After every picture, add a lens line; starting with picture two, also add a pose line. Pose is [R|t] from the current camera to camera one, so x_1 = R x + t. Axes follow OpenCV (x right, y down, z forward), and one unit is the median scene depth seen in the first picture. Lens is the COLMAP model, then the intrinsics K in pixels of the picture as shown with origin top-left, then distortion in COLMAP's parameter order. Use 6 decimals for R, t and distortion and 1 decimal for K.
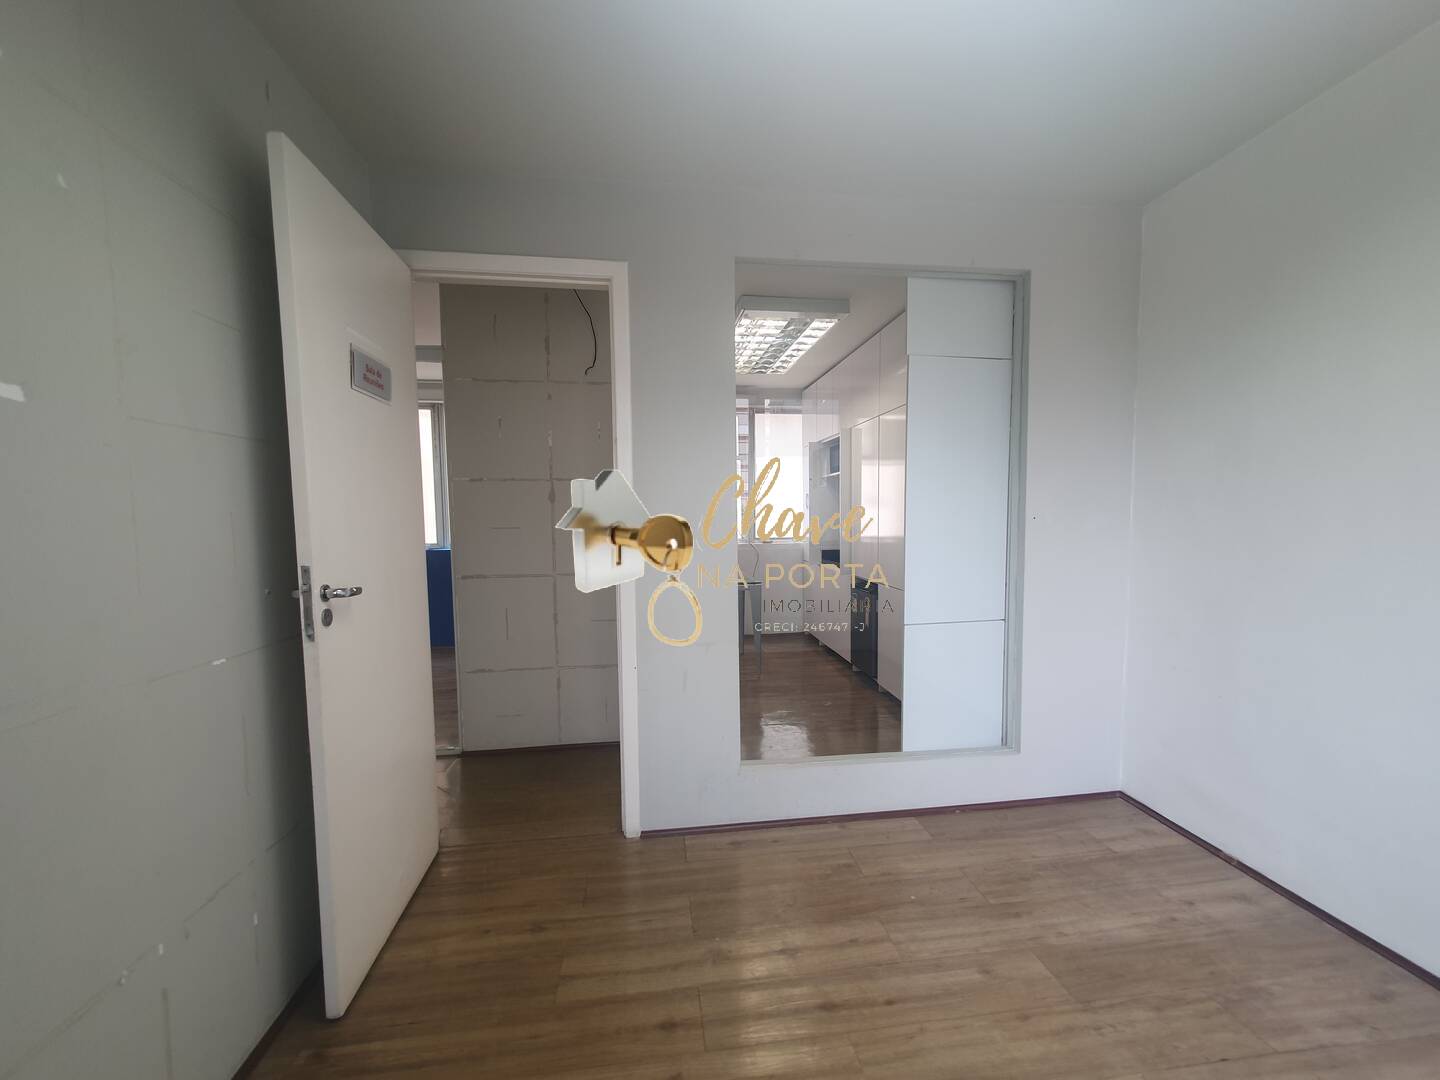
lens RADIAL K [[568.6, 0, 721.1], [0, 568.6, 555.7], [0, 0, 1]] dist [0.006989, 0.000869]
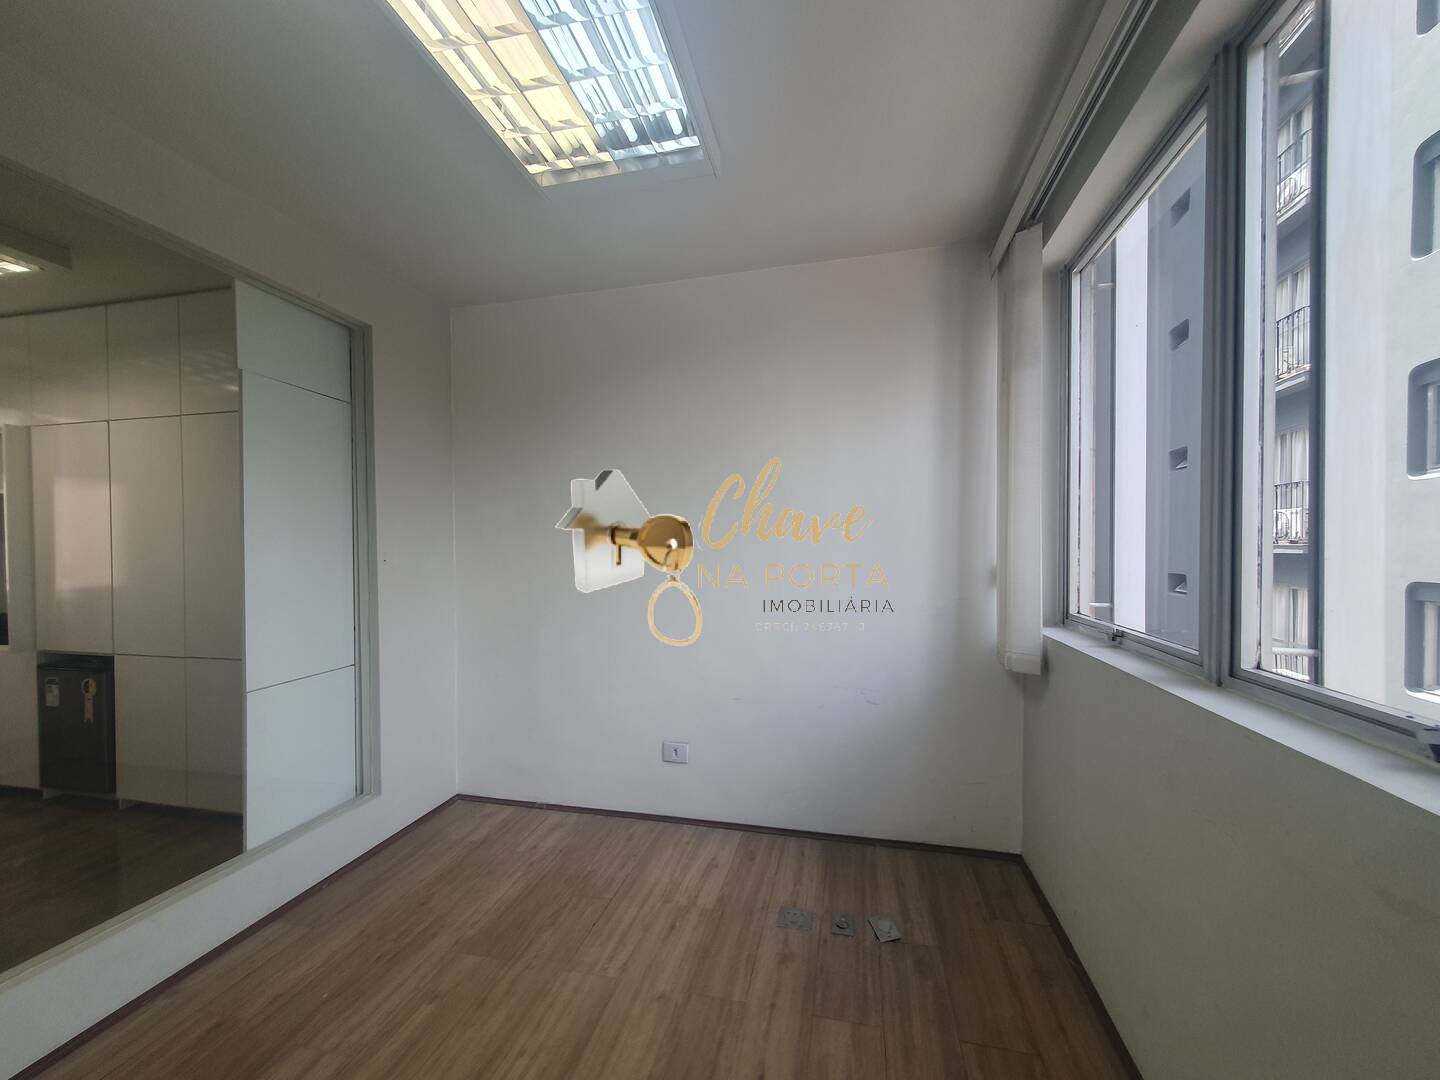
lens RADIAL K [[568.6, 0, 721.1], [0, 568.6, 555.7], [0, 0, 1]] dist [0.006989, 0.000869]
pose [[0.350525, -0.001071, 0.936553, -0.251904], [0.071243, 0.997132, -0.025525, -0.005906], [-0.933840, 0.075670, 0.349596, 0.071296]]
